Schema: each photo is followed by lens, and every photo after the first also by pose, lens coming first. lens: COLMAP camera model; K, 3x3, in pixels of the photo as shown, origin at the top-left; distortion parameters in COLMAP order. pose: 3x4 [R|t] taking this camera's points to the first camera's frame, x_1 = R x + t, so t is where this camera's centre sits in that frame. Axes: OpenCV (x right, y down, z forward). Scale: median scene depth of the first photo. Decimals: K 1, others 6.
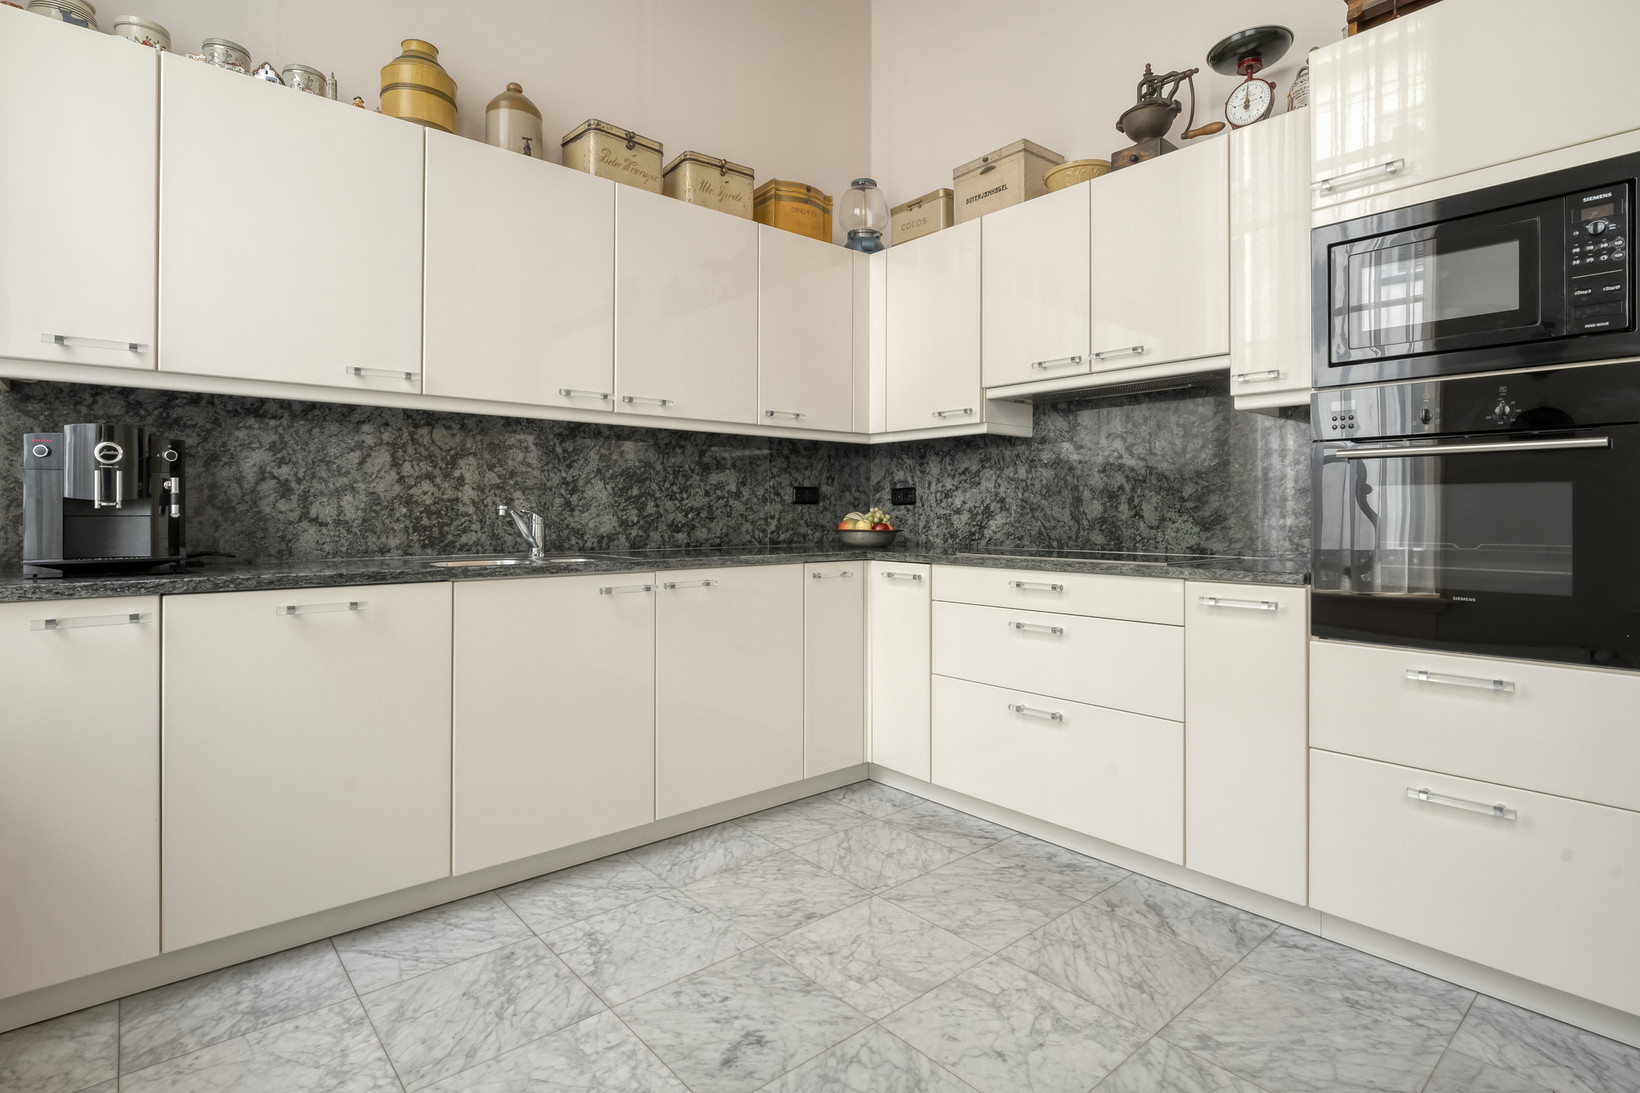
lens RADIAL K [[813.1, 0, 819.2], [0, 813.1, 522.7], [0, 0, 1]] dist [-0.002532, -0.000205]
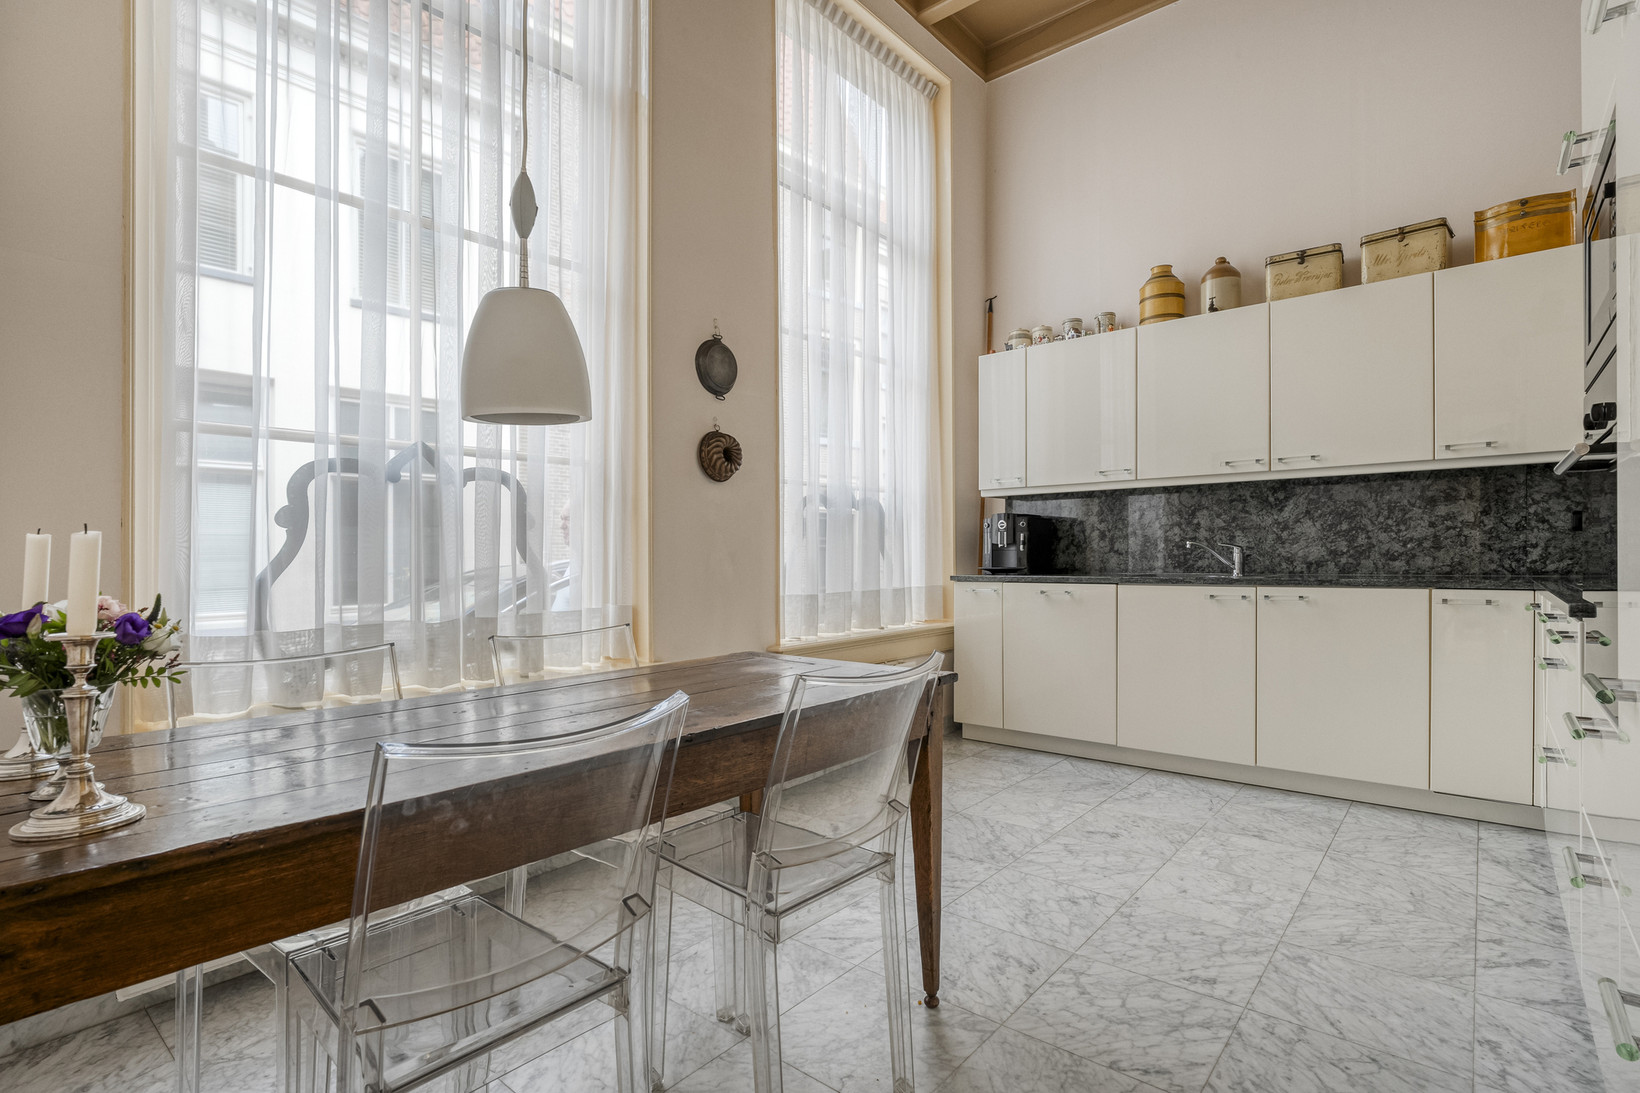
lens RADIAL K [[783.1, 0, 816.5], [0, 783.1, 554.1], [0, 0, 1]] dist [-0.000257, -0.000002]
pose [[0.161283, -0.003728, -0.986901, 0.884813], [-0.000086, 0.999993, -0.003791, 0.008169], [0.986908, 0.000696, 0.161281, 0.035222]]
